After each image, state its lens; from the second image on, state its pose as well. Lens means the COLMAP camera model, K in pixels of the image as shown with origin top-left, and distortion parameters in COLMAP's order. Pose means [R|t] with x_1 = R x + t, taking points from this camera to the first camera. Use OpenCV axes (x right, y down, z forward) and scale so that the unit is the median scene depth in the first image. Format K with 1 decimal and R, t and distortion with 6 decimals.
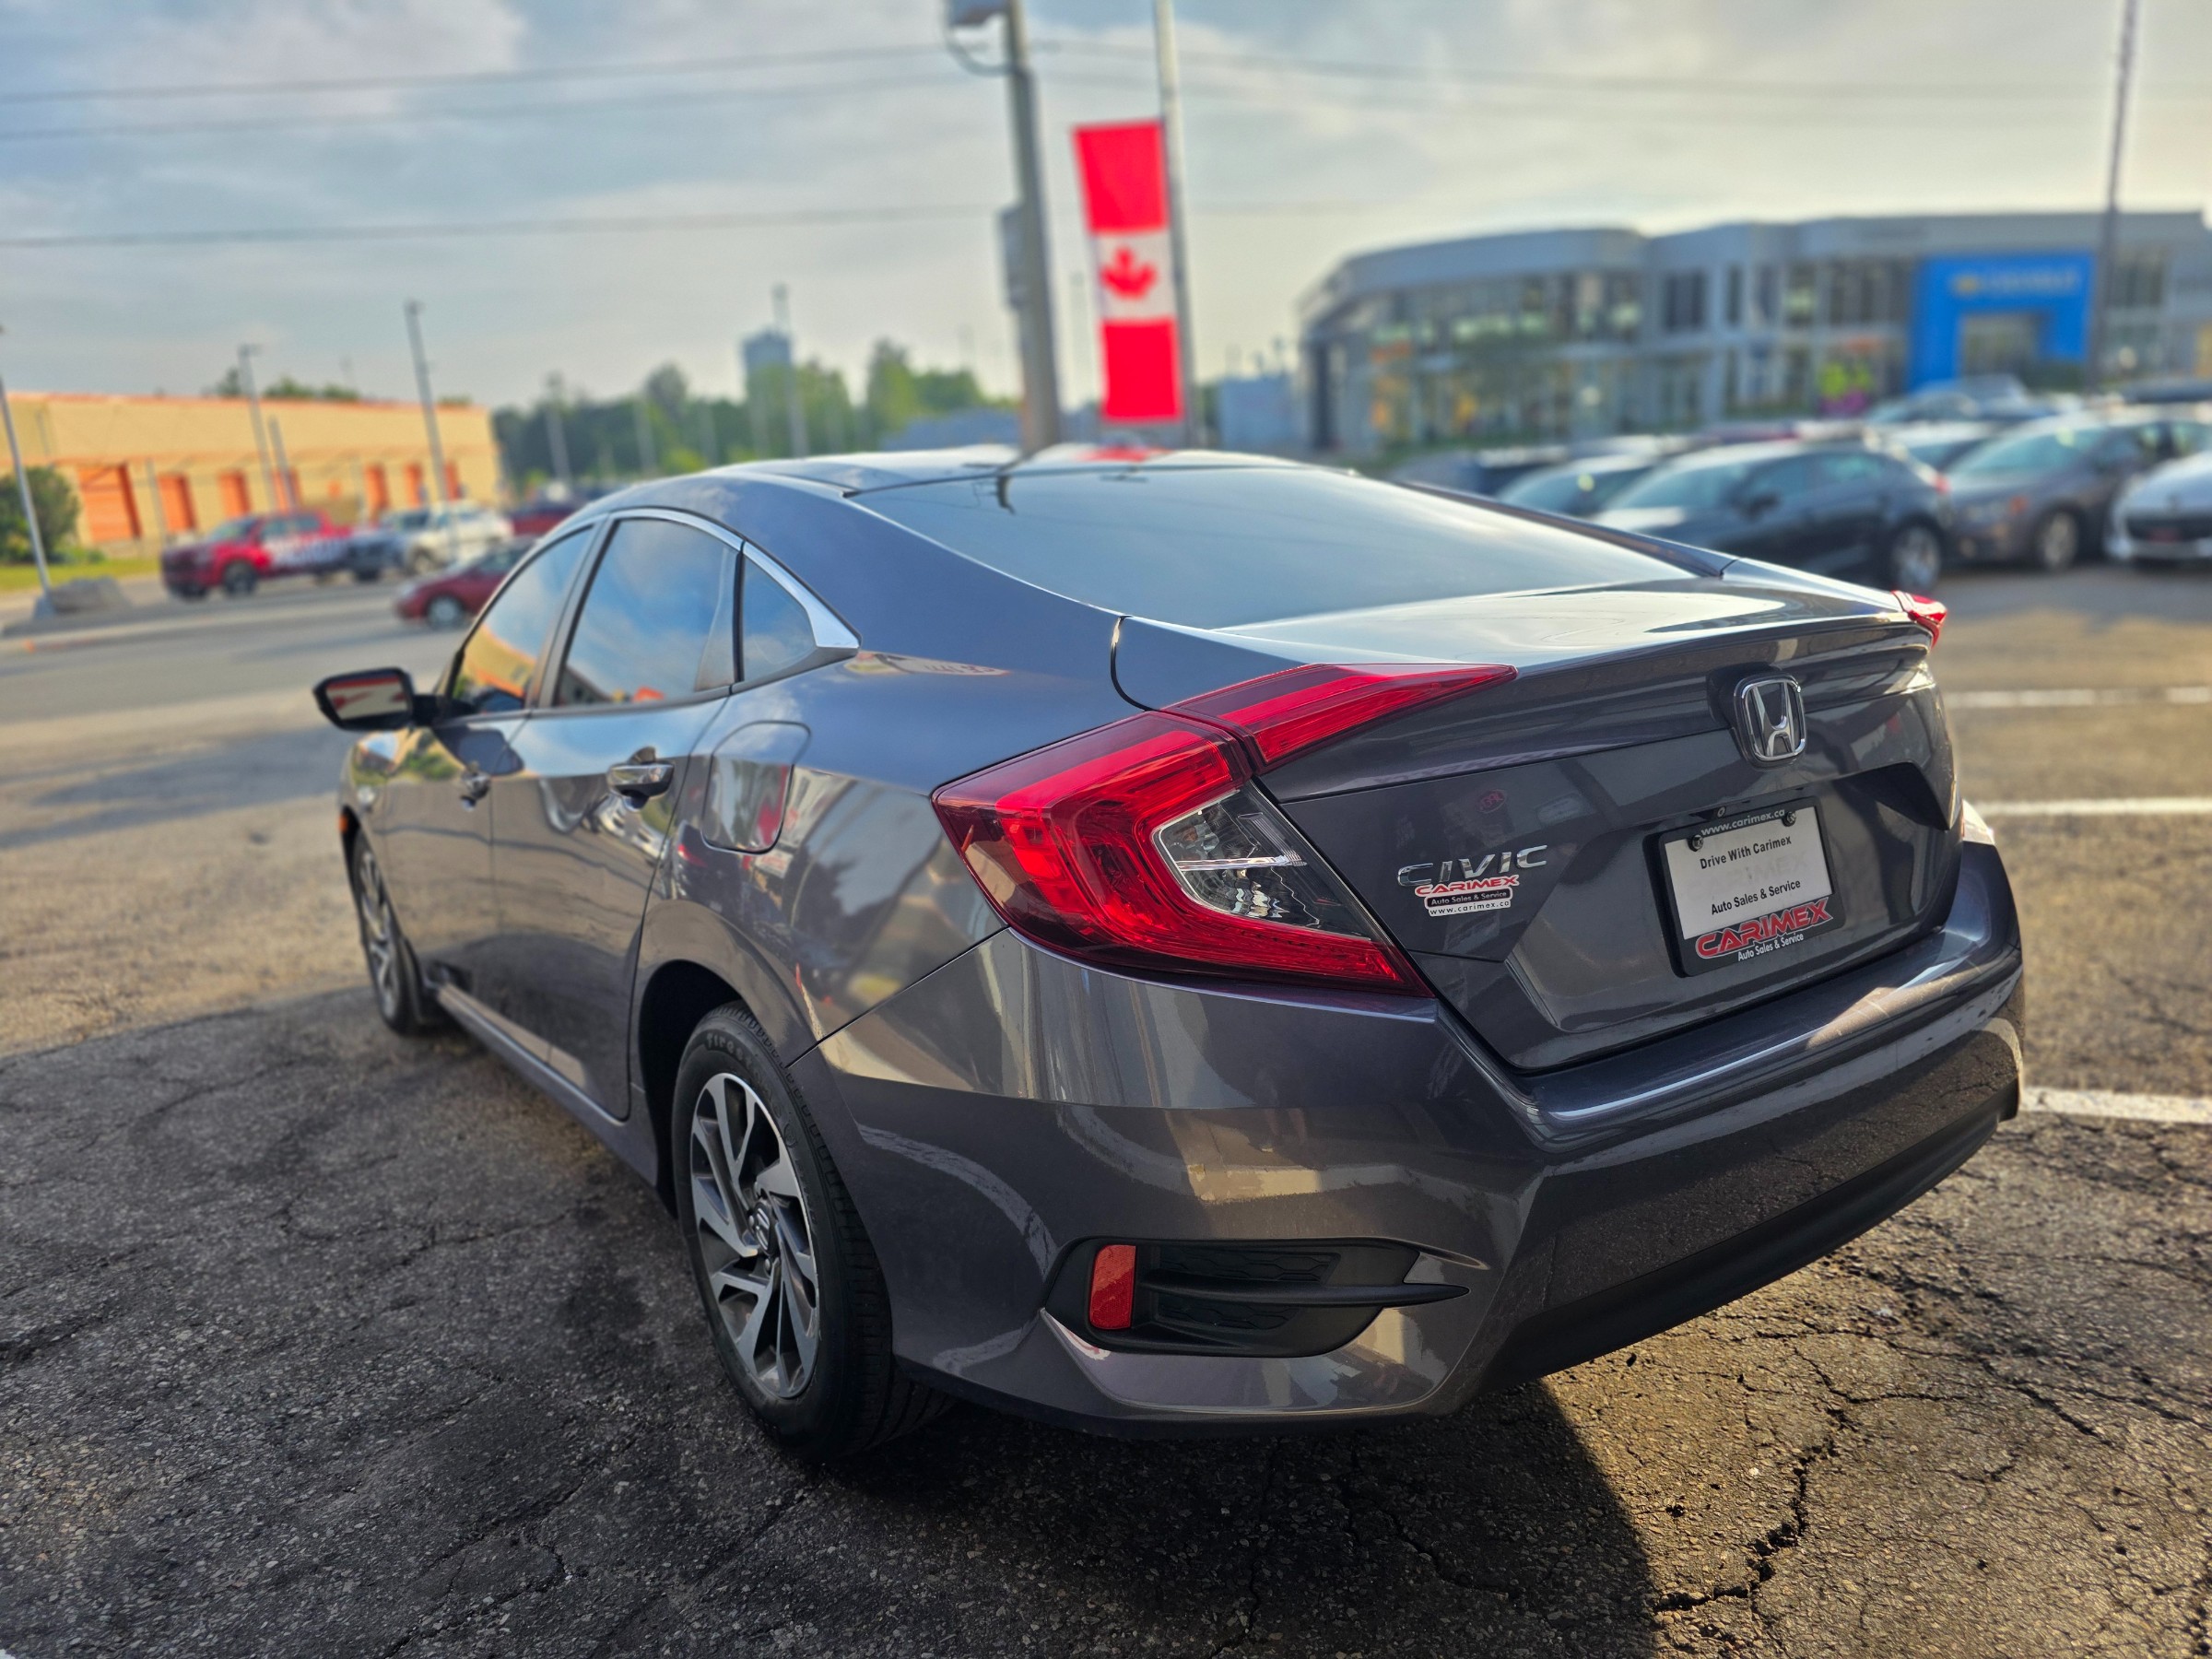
lens RADIAL K [[1494.6, 0, 1106.0], [0, 1494.6, 829.5], [0, 0, 1]] dist [0.027131, -0.029574]
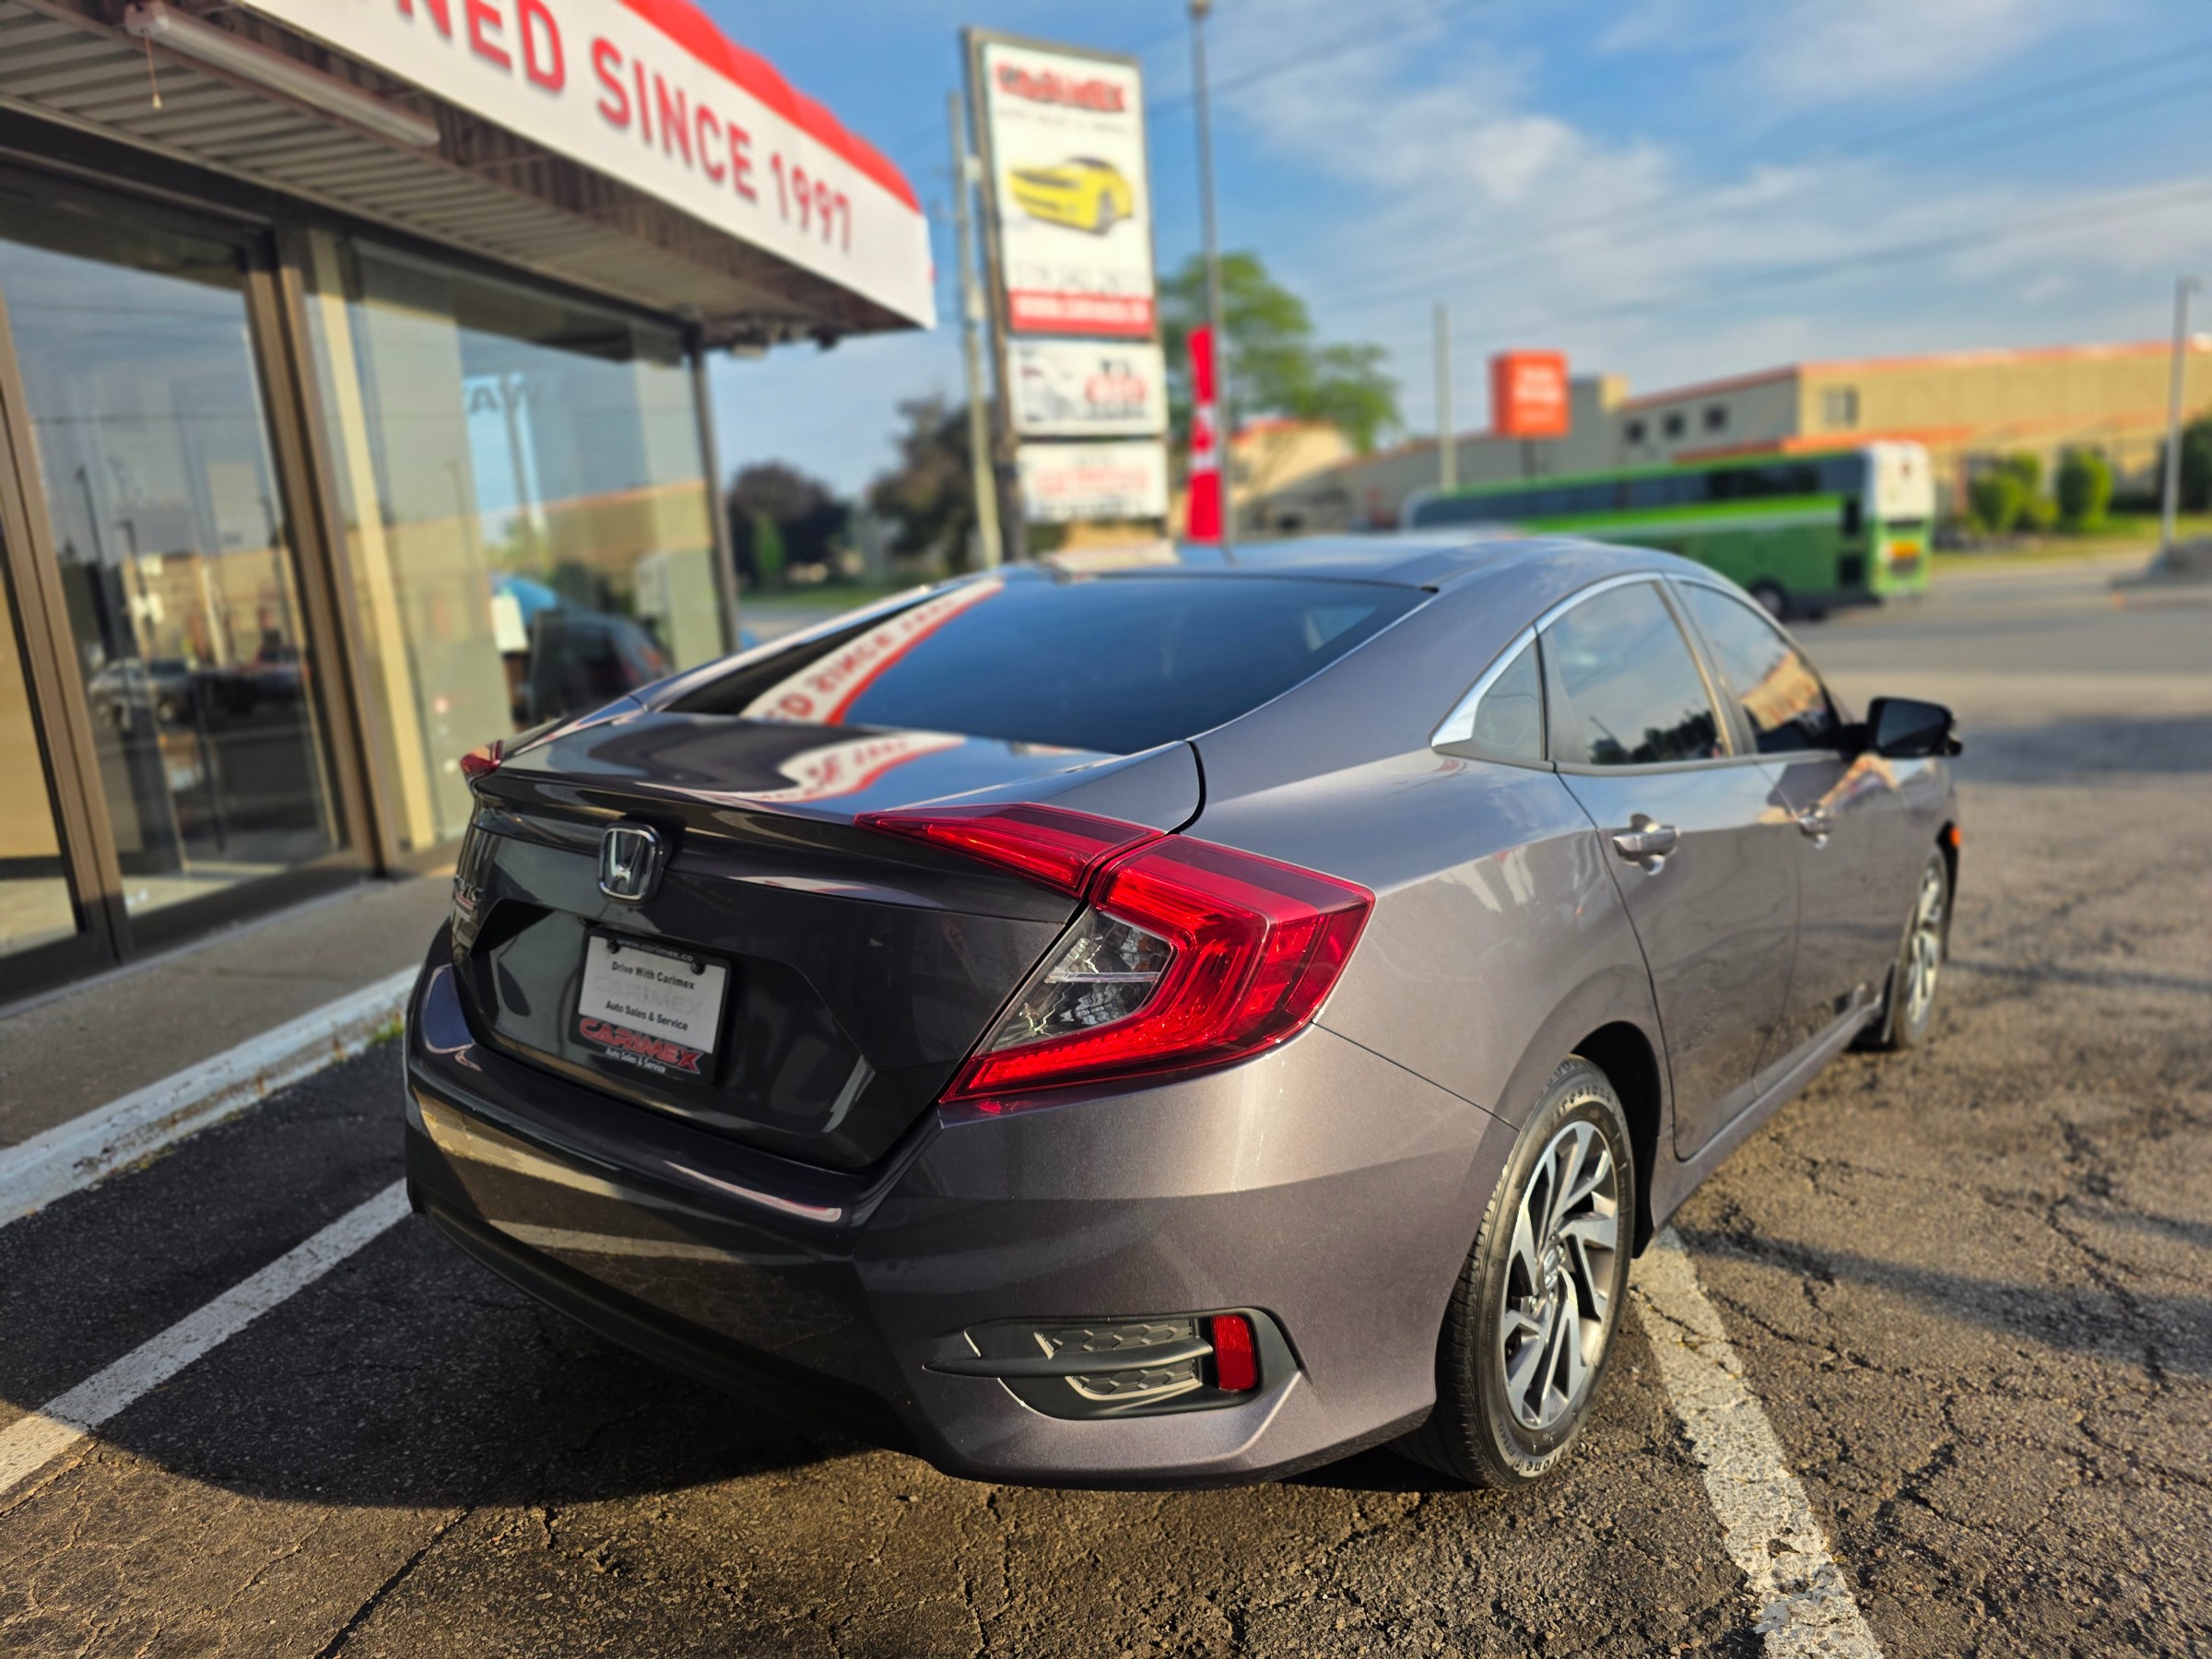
lens RADIAL K [[1494.6, 0, 1106.0], [0, 1494.6, 829.5], [0, 0, 1]] dist [0.027131, -0.029574]
pose [[0.295132, 0.215047, -0.930942, 1.594432], [-0.181011, 0.969281, 0.166518, -0.350694], [0.938154, 0.119366, 0.324992, 0.961749]]
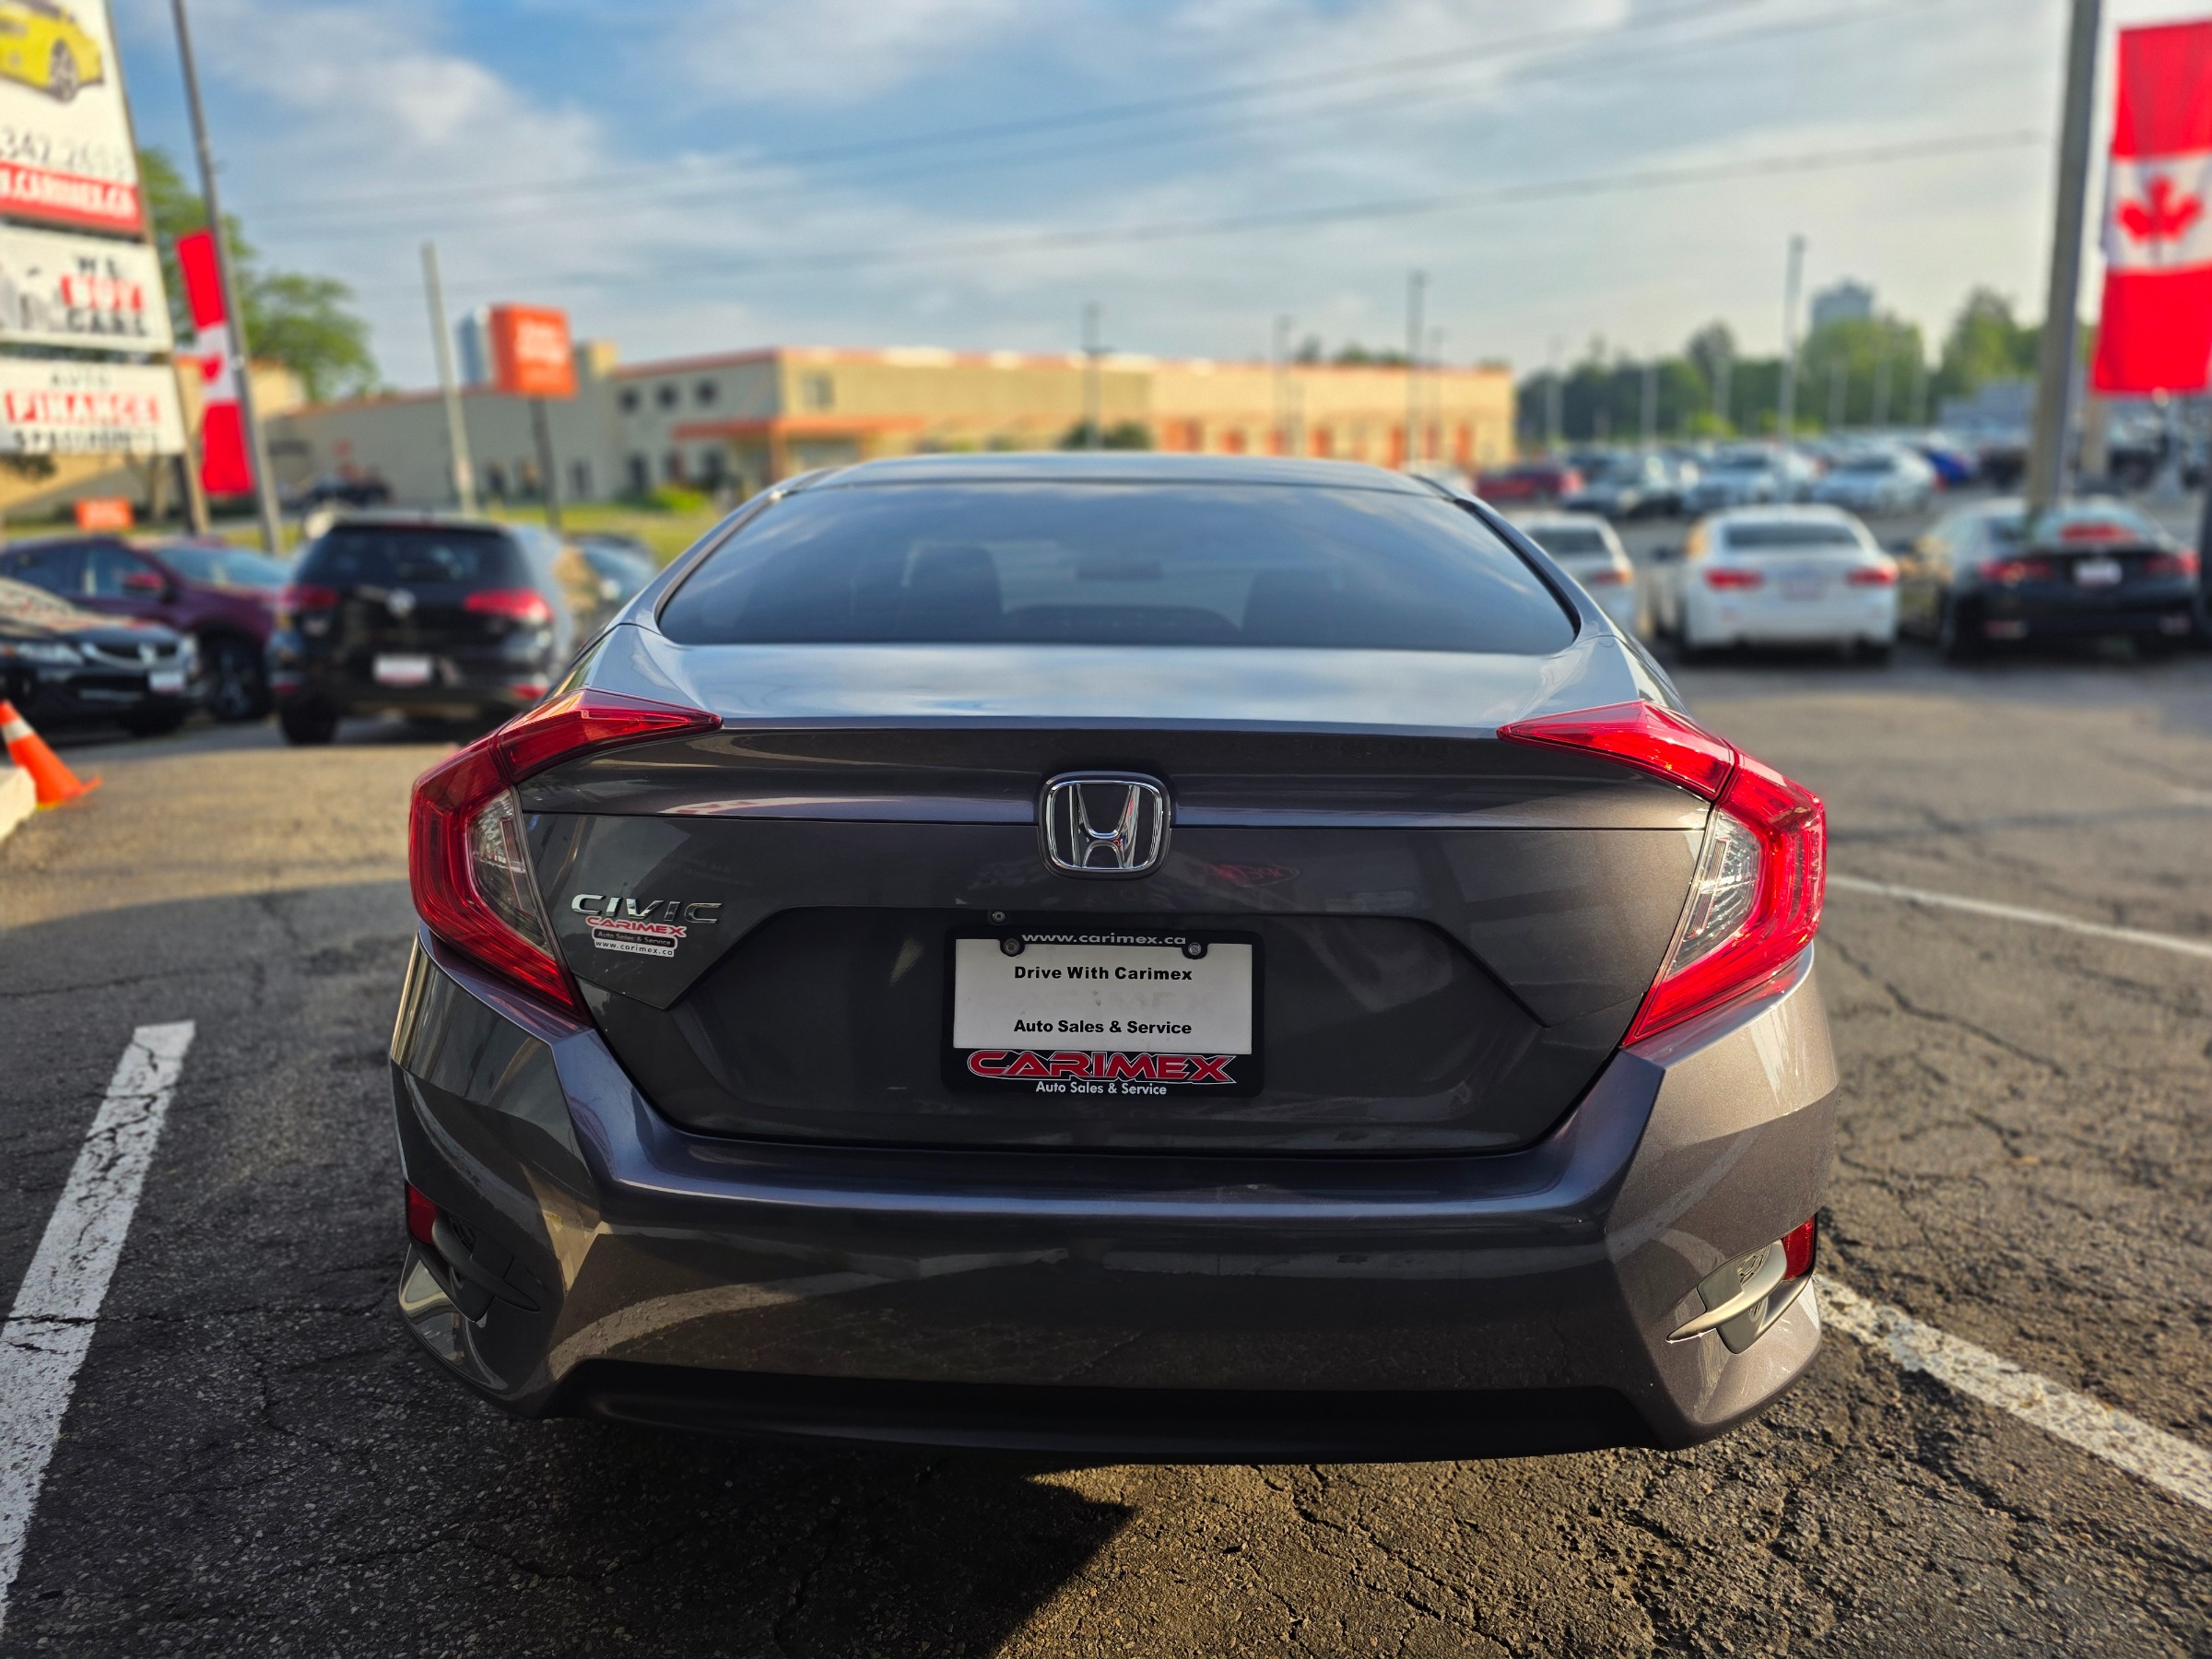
lens RADIAL K [[1494.6, 0, 1106.0], [0, 1494.6, 829.5], [0, 0, 1]] dist [0.027131, -0.029574]
pose [[0.802027, 0.175618, -0.570886, 0.919985], [-0.161964, 0.983932, 0.075142, -0.133092], [0.574909, 0.032197, 0.817583, 0.309517]]
